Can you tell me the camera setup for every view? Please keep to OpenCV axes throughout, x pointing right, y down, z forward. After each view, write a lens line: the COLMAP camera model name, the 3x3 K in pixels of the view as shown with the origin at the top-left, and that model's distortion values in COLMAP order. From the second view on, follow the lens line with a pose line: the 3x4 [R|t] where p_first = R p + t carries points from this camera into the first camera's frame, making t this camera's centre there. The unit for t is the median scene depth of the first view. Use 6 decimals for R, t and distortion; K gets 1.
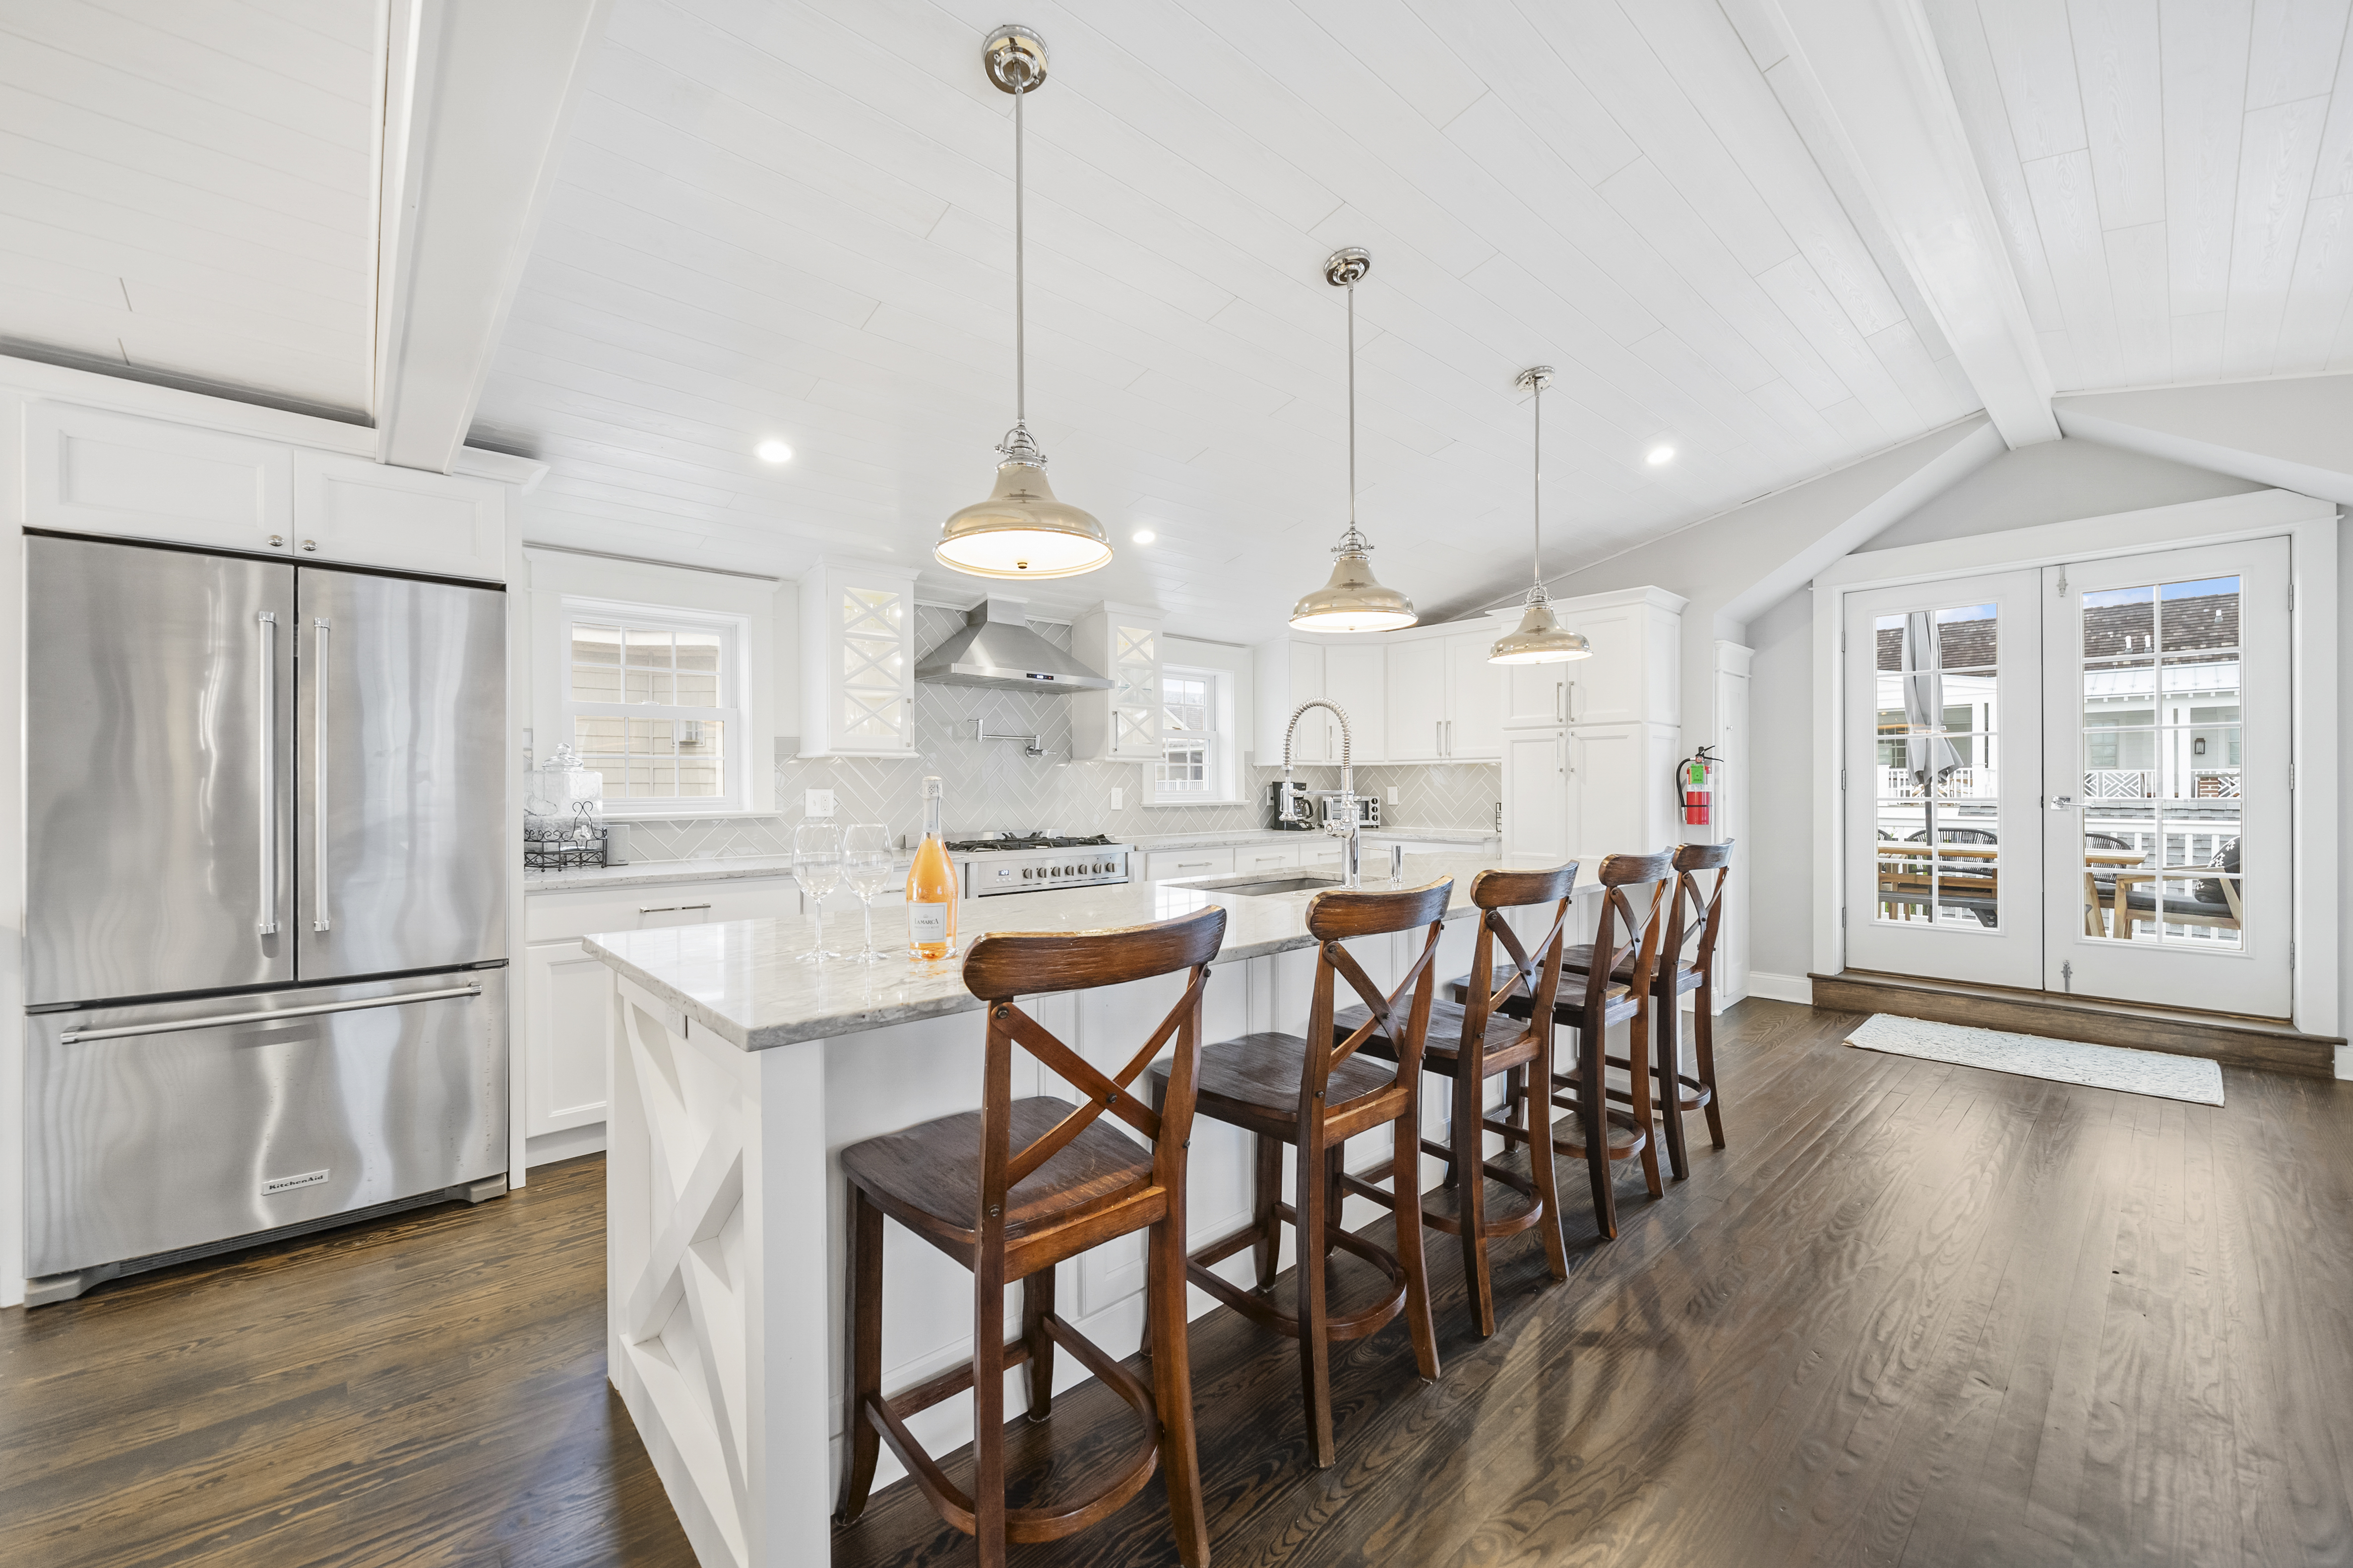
lens RADIAL K [[917.9, 0, 1176.5], [0, 917.9, 784.0], [0, 0, 1]] dist [-0.002150, -0.000344]
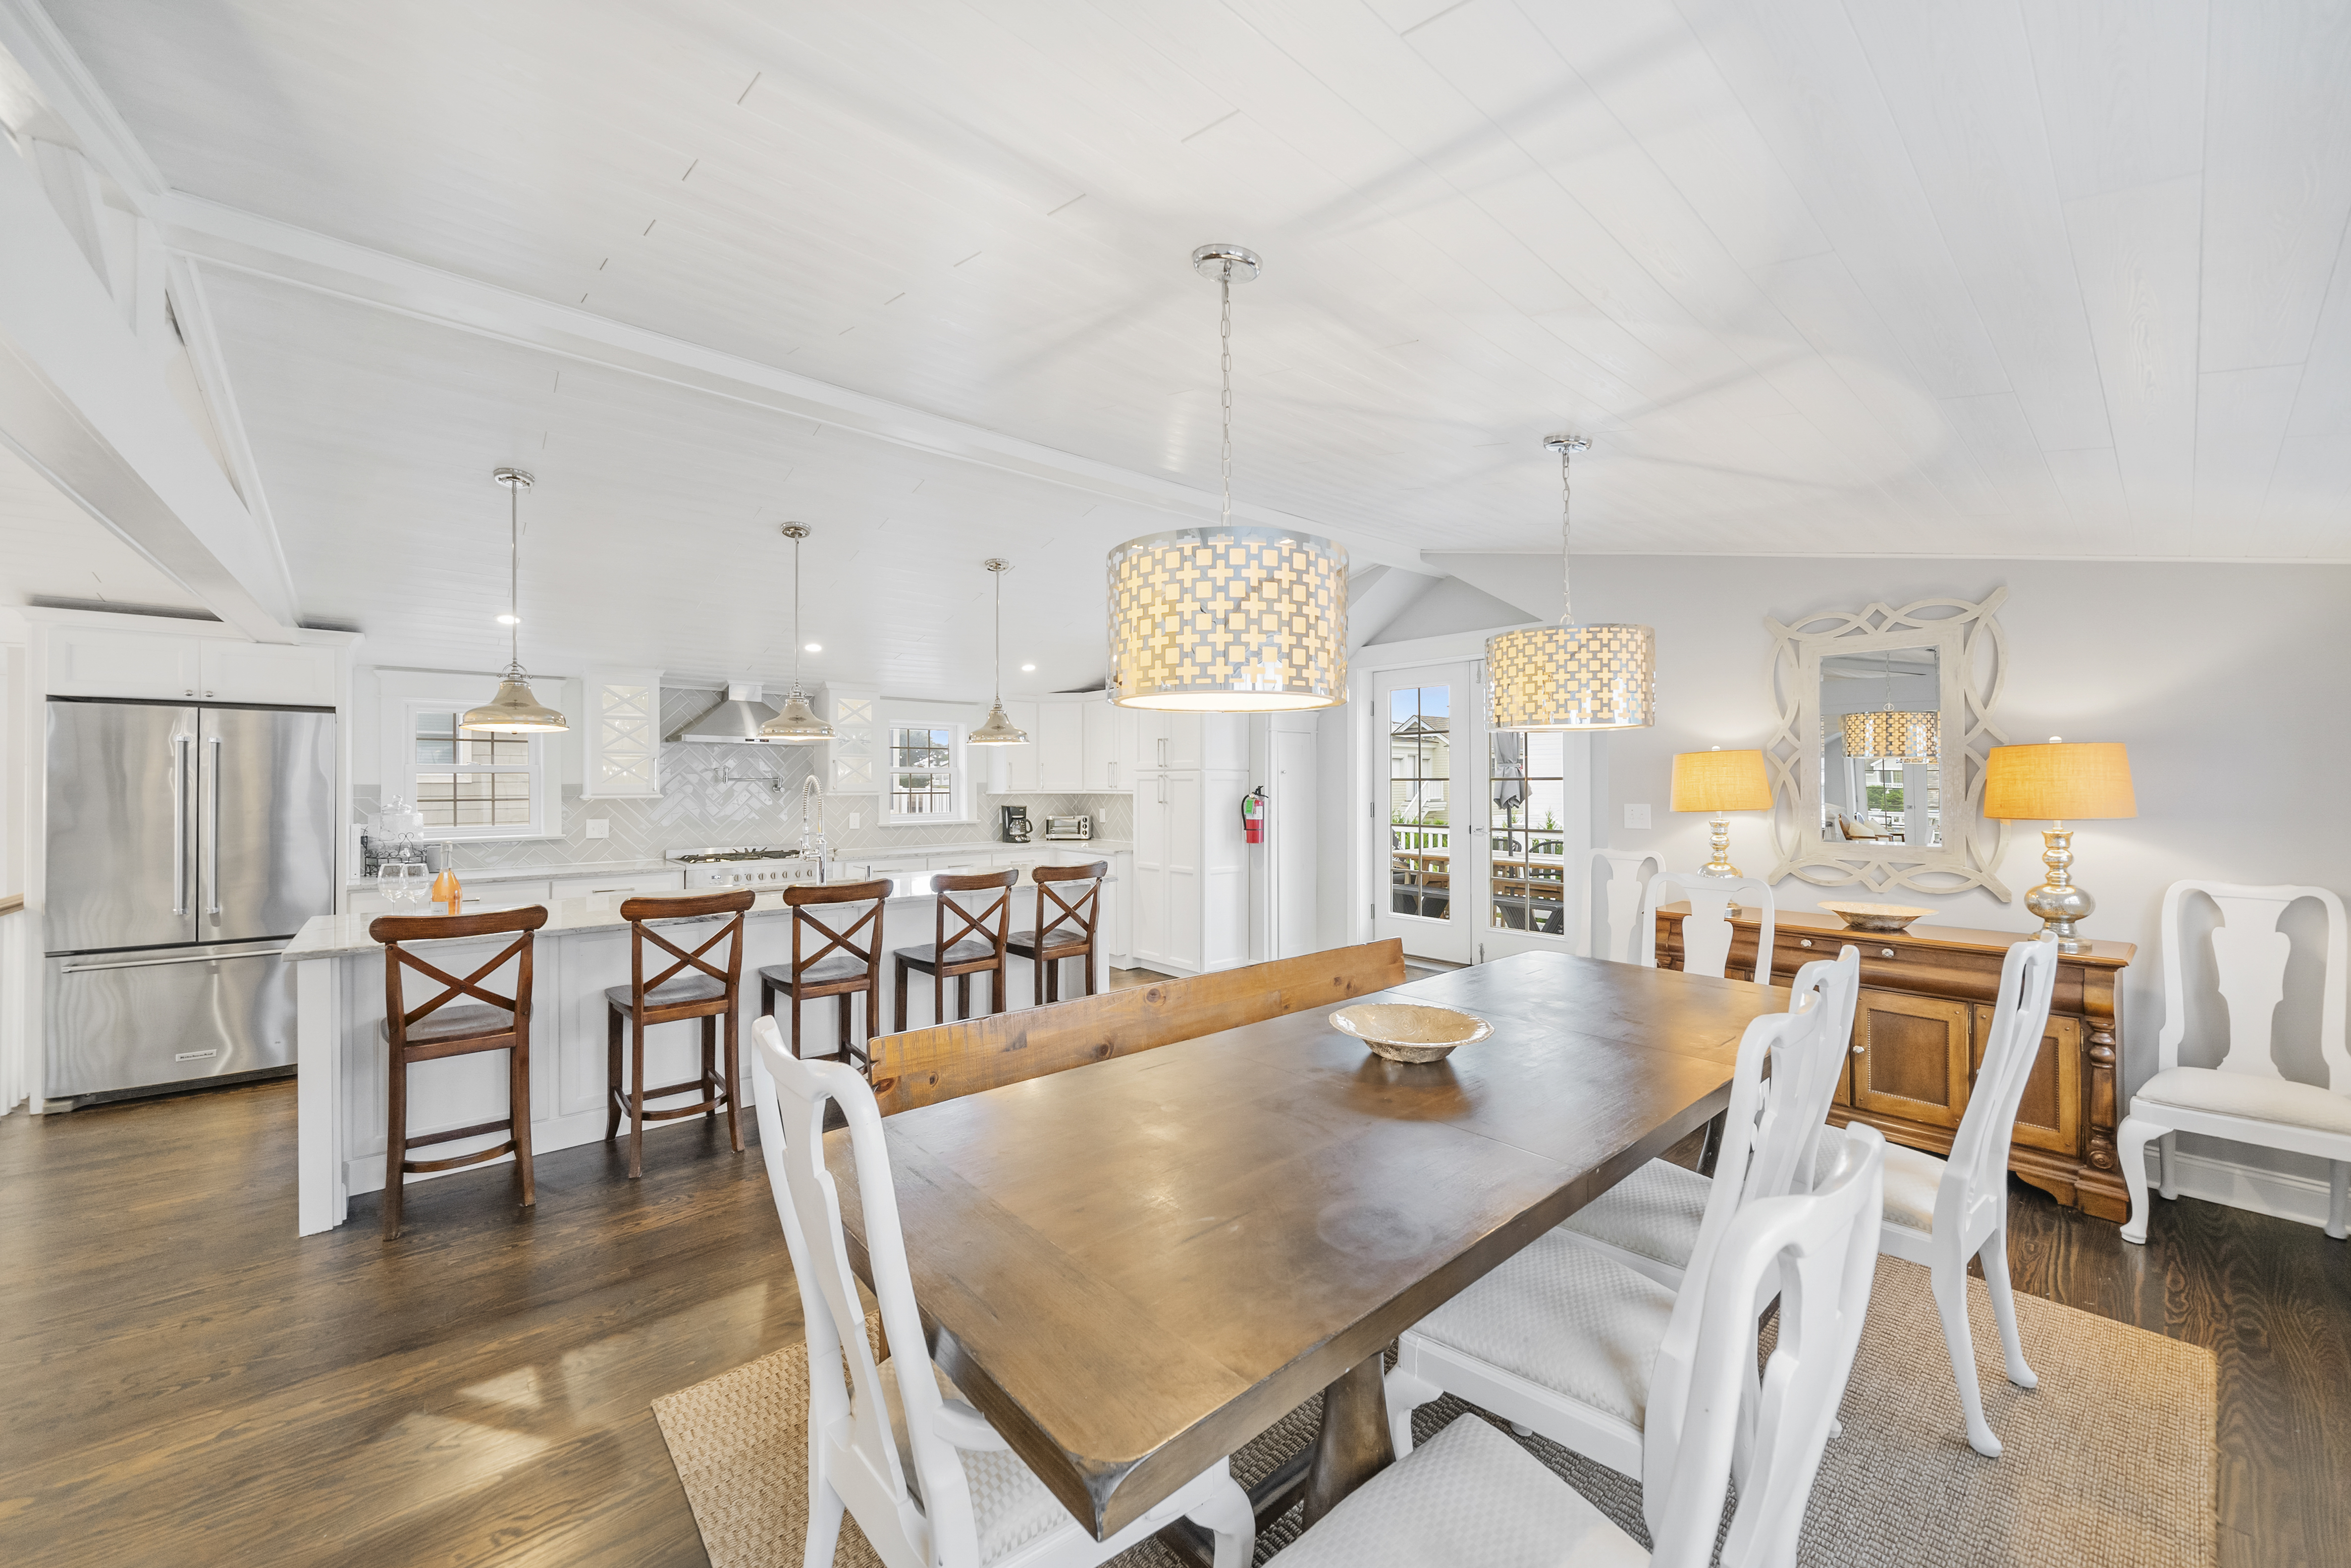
lens RADIAL K [[878.4, 0, 1171.0], [0, 878.4, 774.3], [0, 0, 1]] dist [-0.001334, 0.000071]
pose [[0.999420, 0.002111, -0.033996, 0.517444], [-0.002297, 0.999983, -0.005411, -0.054537], [0.033984, 0.005486, 0.999407, -0.335858]]
